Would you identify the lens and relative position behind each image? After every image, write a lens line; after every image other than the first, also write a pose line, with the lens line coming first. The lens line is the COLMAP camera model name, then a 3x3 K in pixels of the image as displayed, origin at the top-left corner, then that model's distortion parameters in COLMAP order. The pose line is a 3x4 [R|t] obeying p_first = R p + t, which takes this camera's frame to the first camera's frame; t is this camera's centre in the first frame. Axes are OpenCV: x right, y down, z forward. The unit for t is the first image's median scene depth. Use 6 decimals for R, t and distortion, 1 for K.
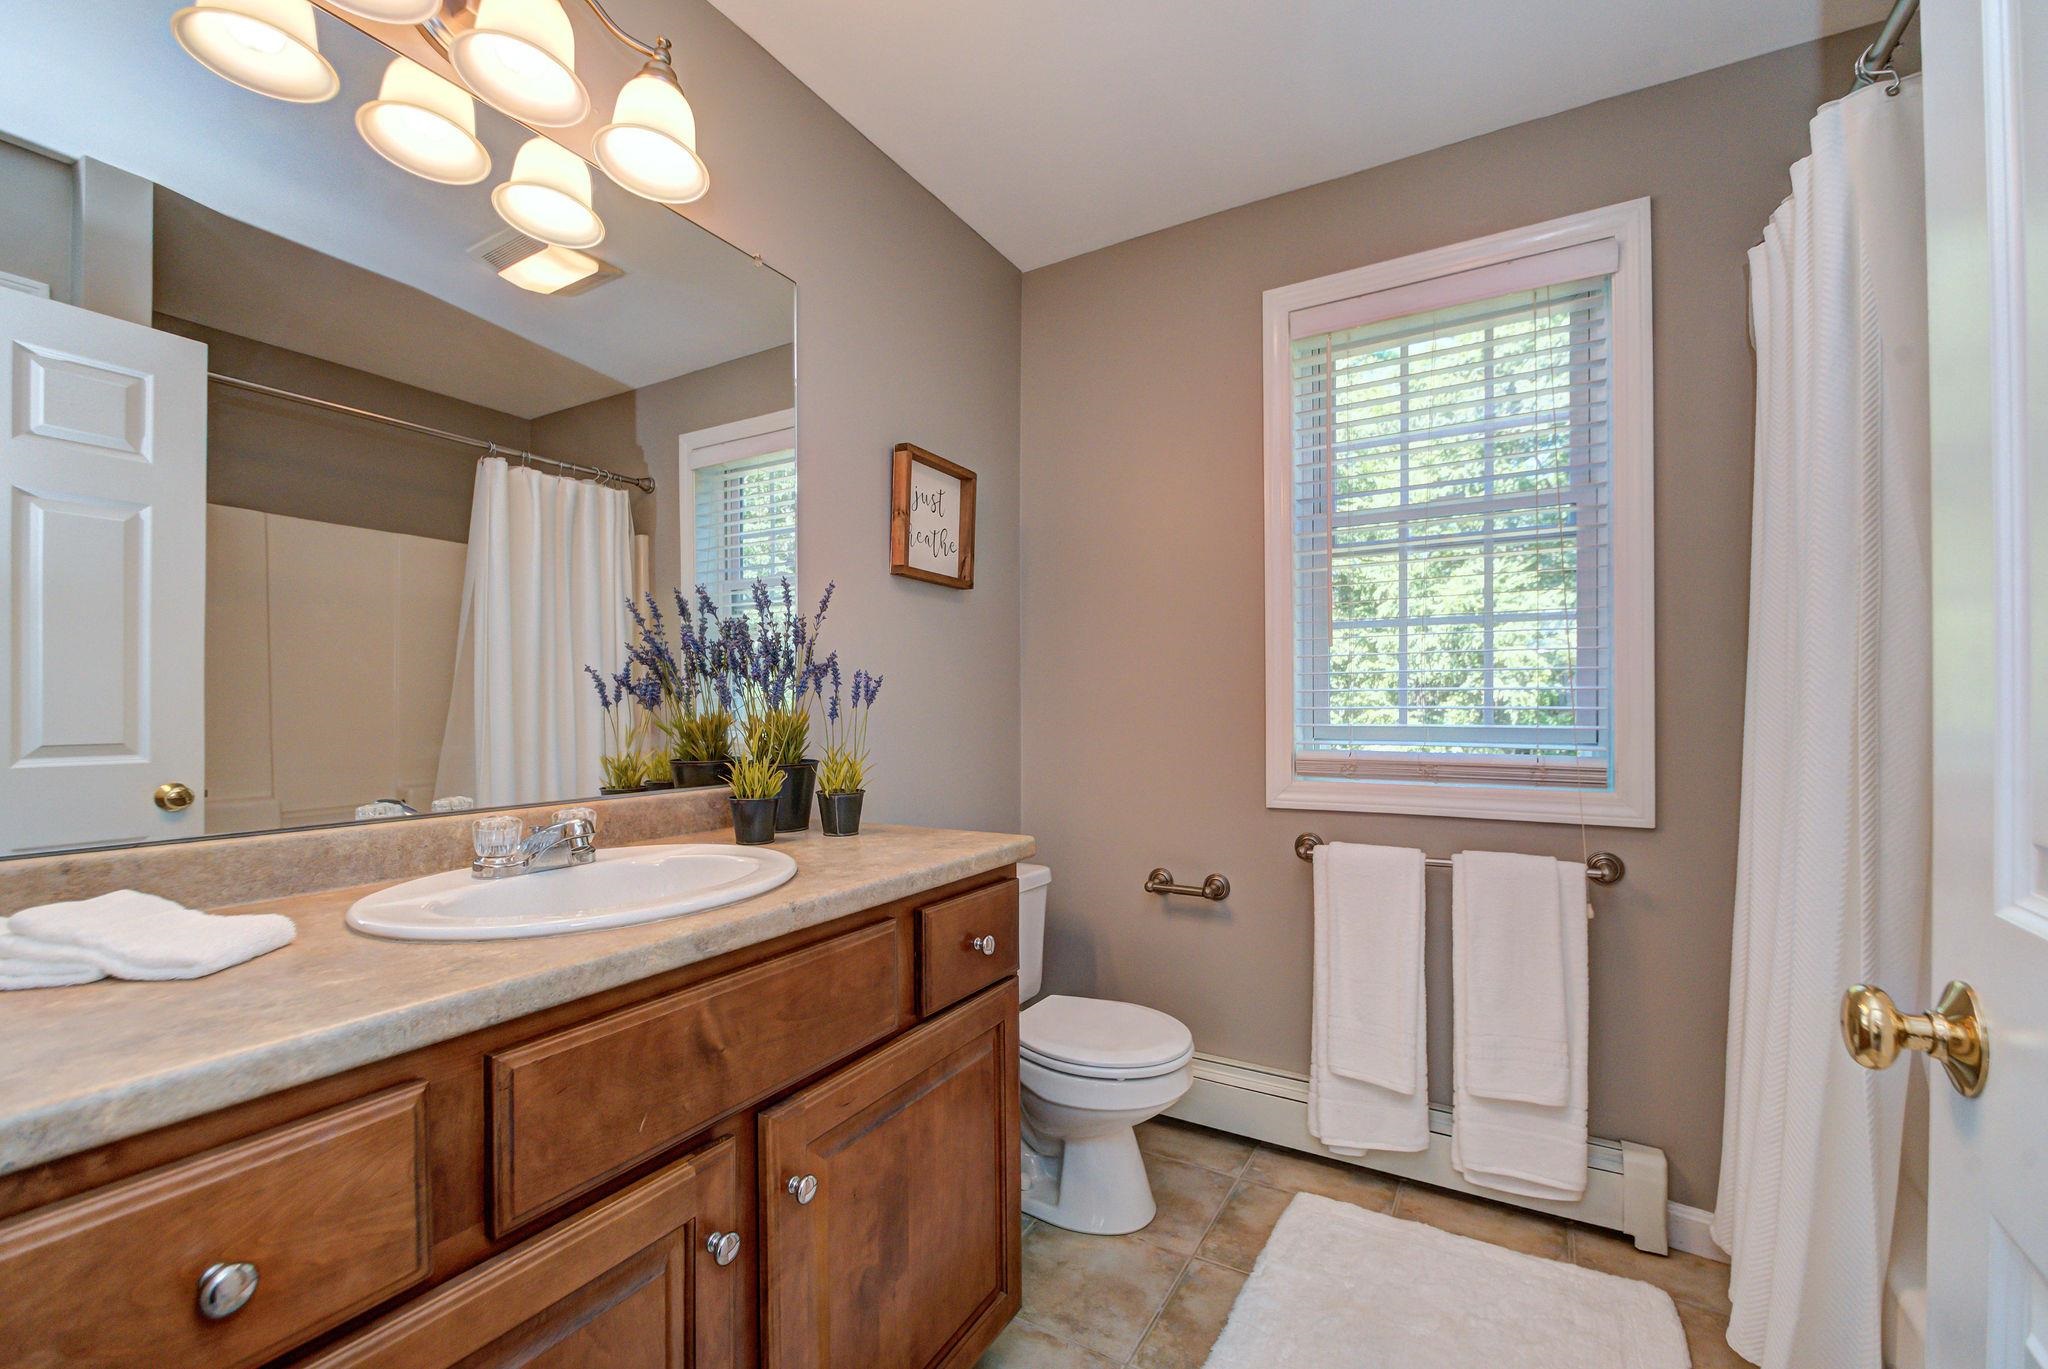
lens RADIAL K [[863.5, 0, 996.2], [0, 863.5, 705.3], [0, 0, 1]] dist [-0.002789, -0.002209]
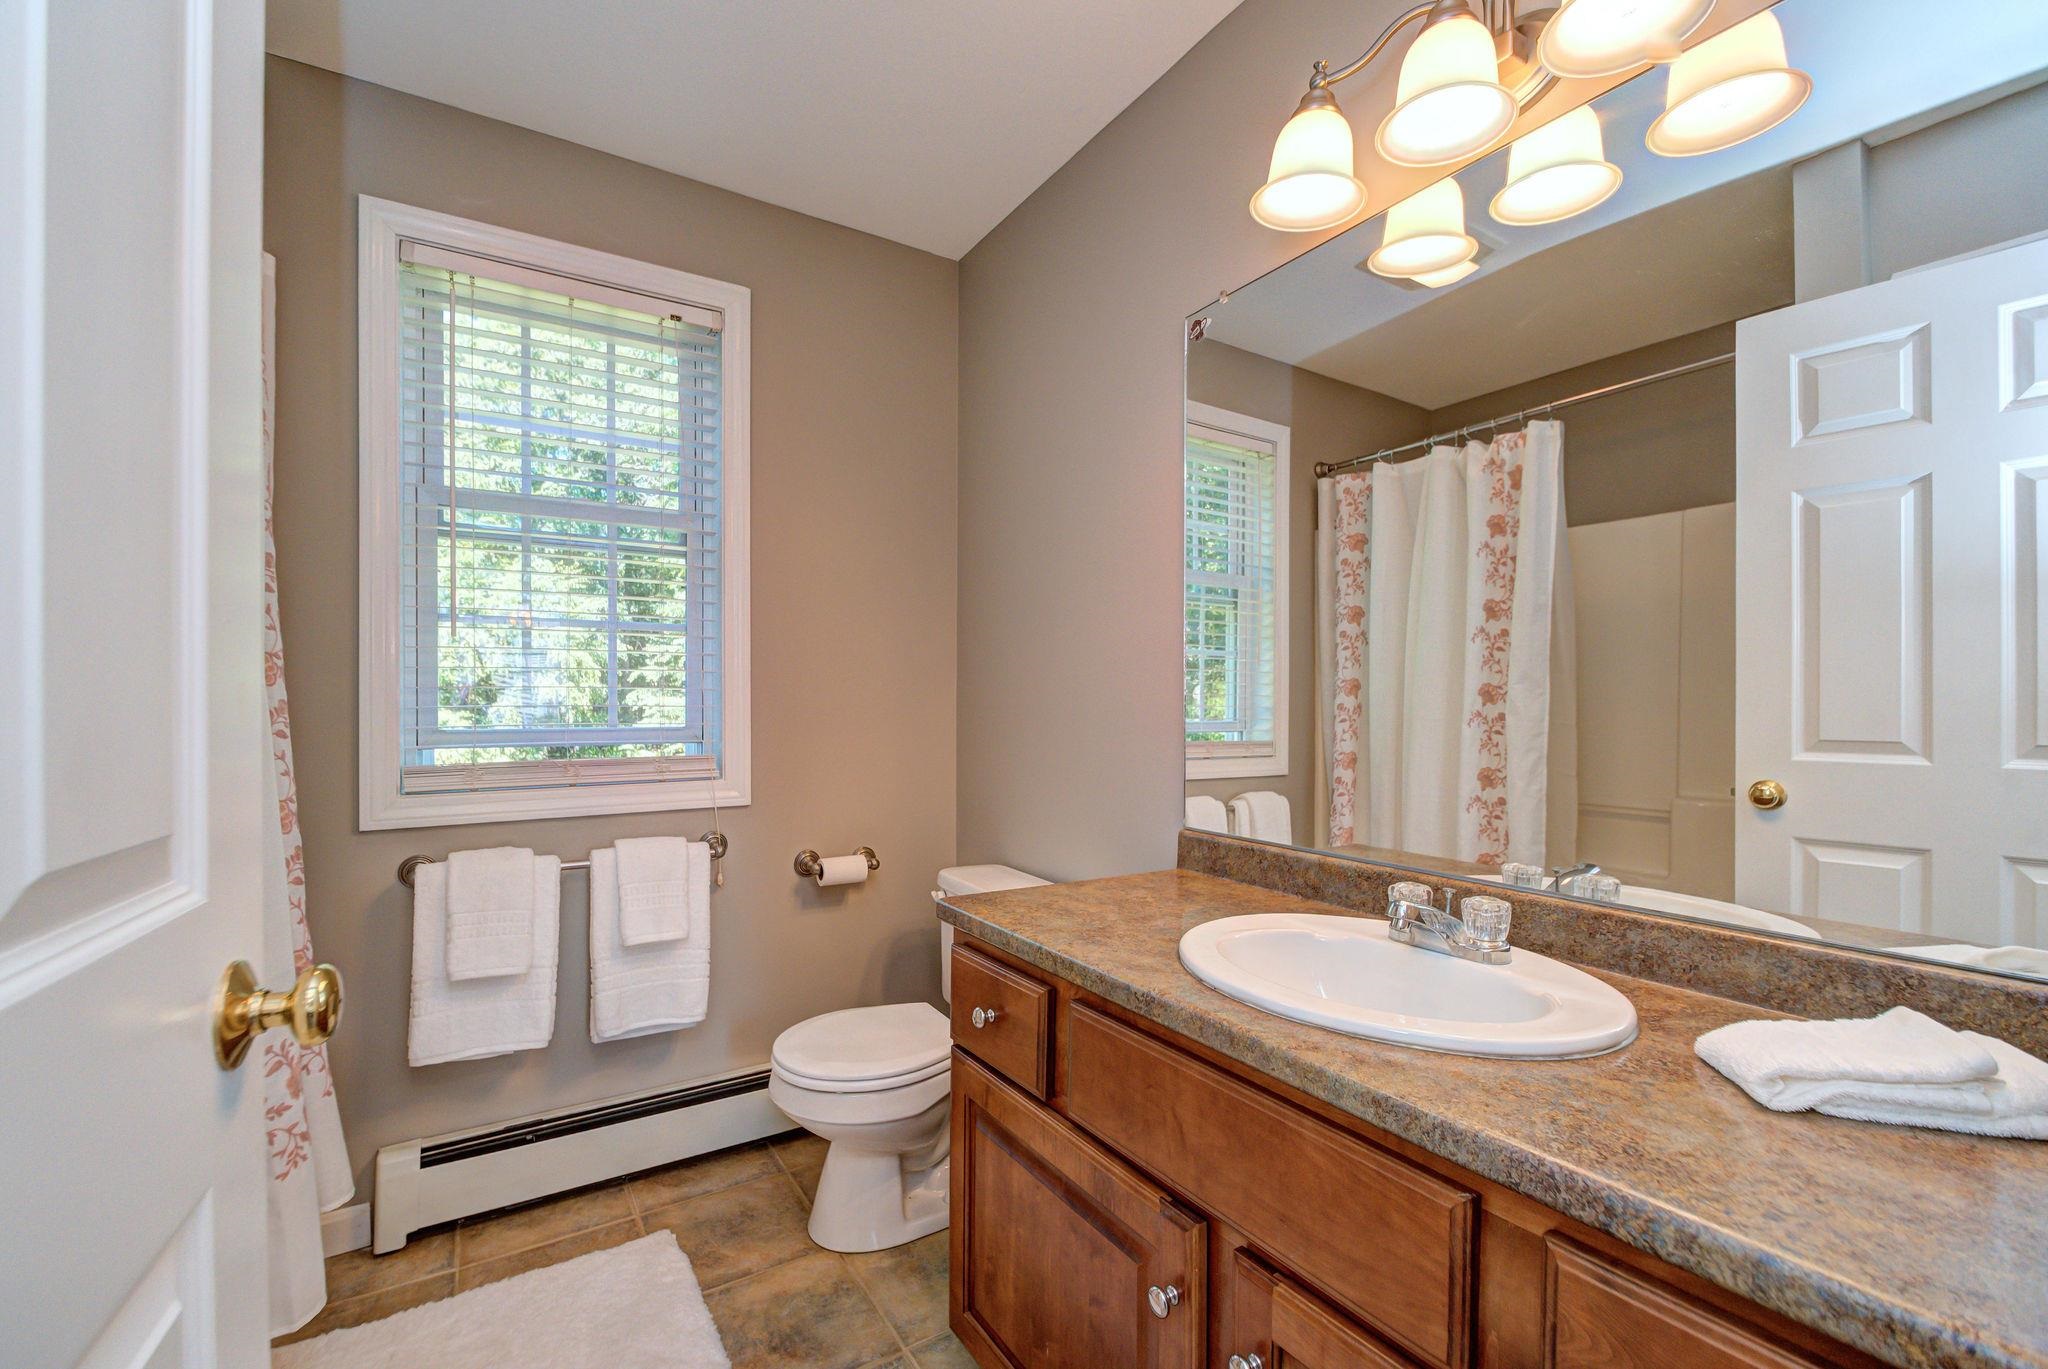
lens RADIAL K [[863.5, 0, 1023.9], [0, 863.5, 703.8], [0, 0, 1]] dist [-0.002789, -0.002209]
pose [[0.445379, 0.001738, 0.895340, -0.139534], [-0.000768, 0.999998, -0.001559, -0.000674], [-0.895342, 0.000006, 0.445380, 0.092830]]
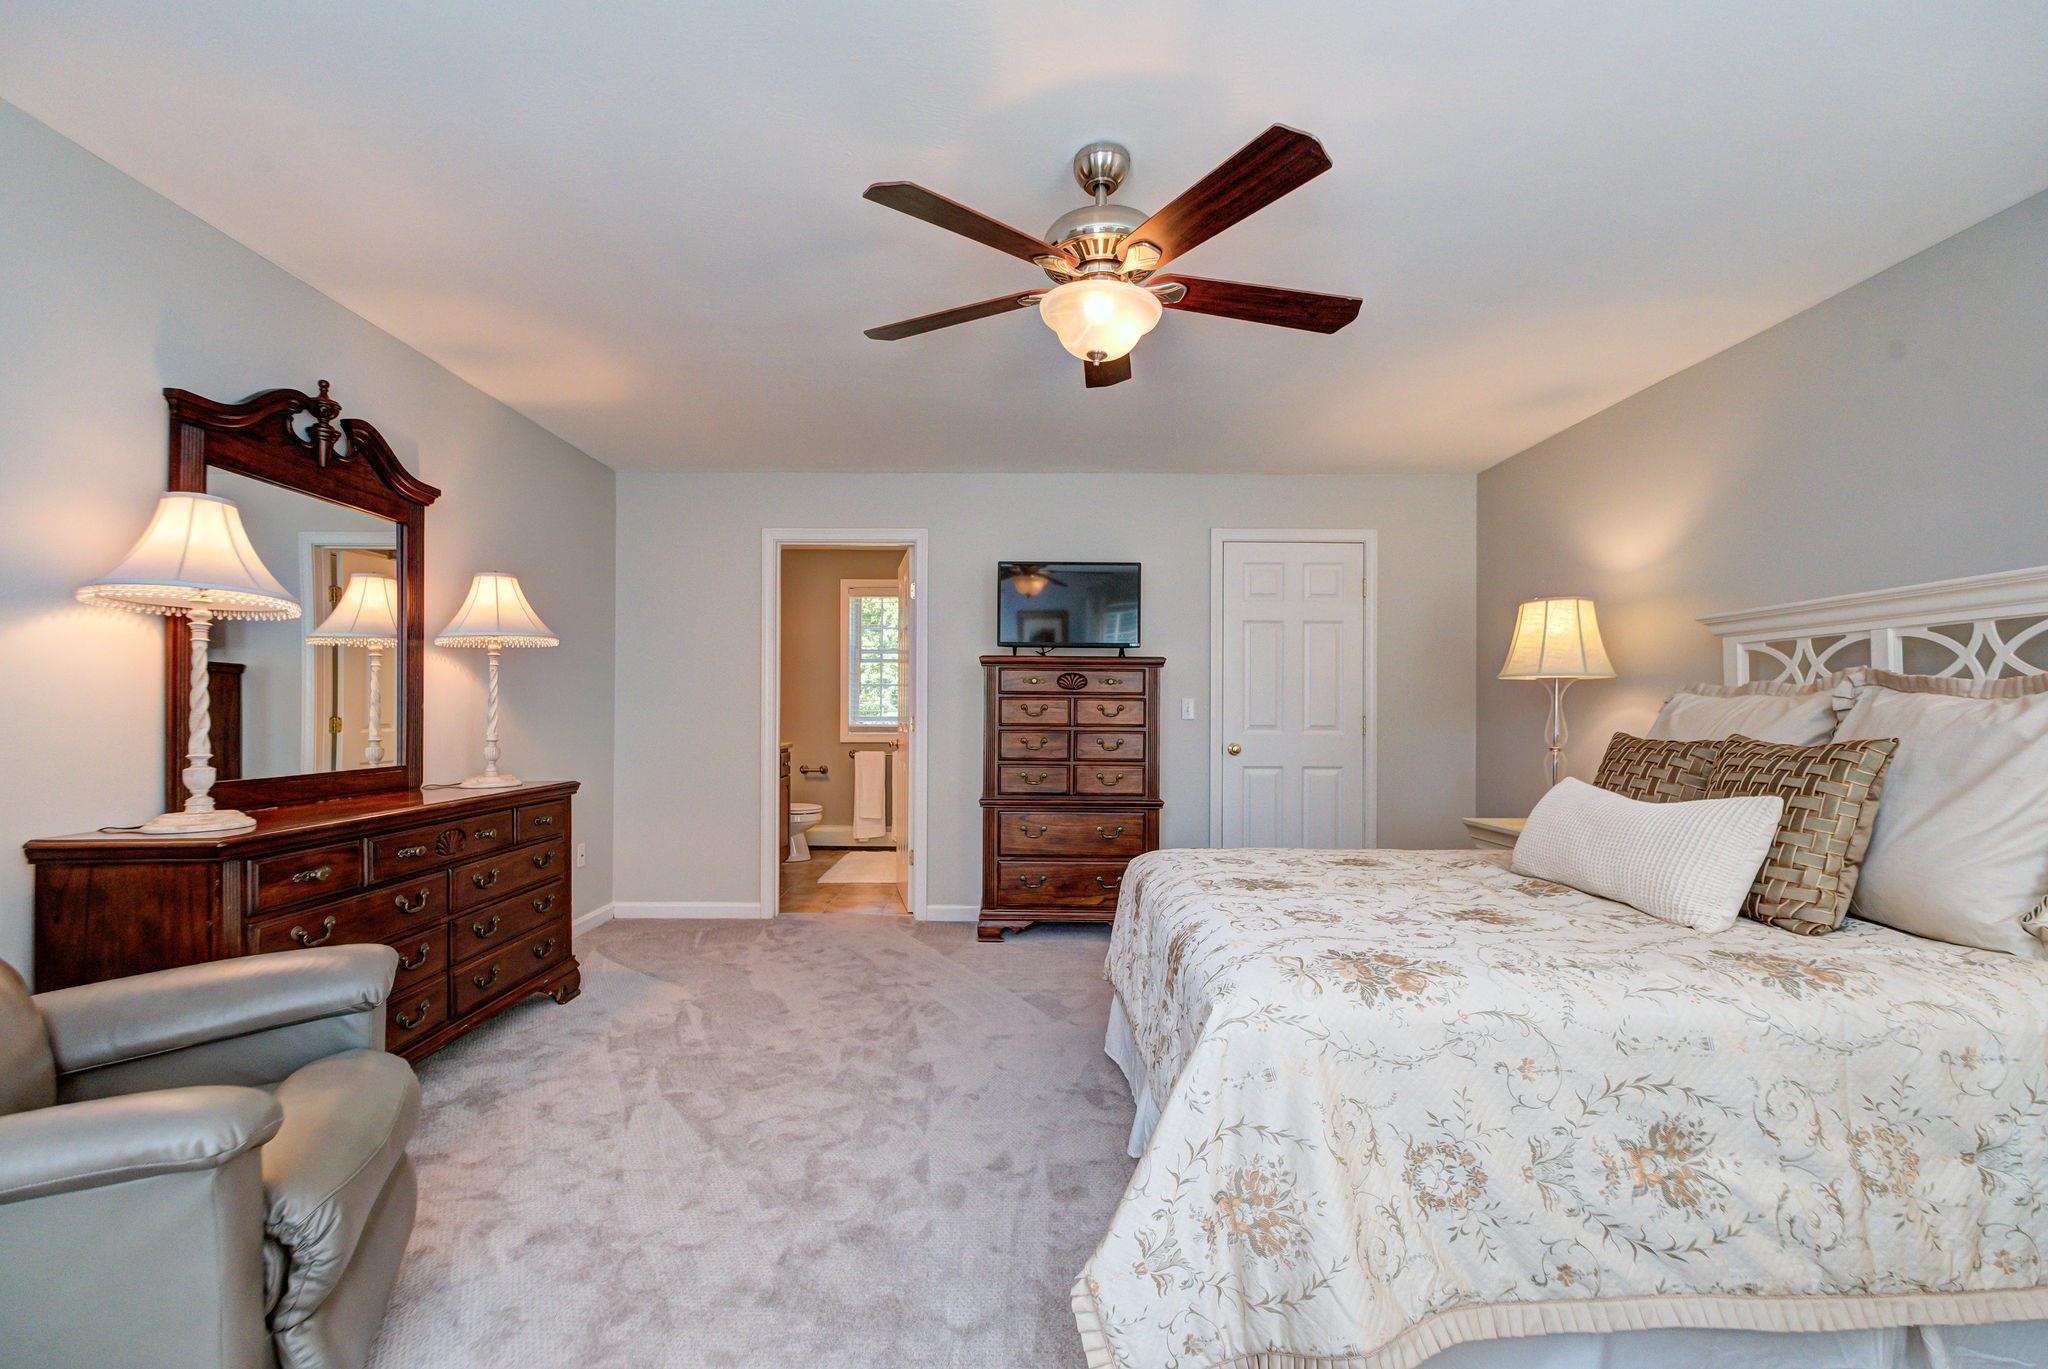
lens RADIAL K [[863.5, 0, 1016.1], [0, 863.5, 702.4], [0, 0, 1]] dist [-0.002789, -0.002209]
pose [[0.849103, 0.006213, 0.528191, -0.875819], [-0.002215, 0.999964, -0.008201, -0.006046], [-0.528223, 0.005794, 0.849086, -2.191297]]
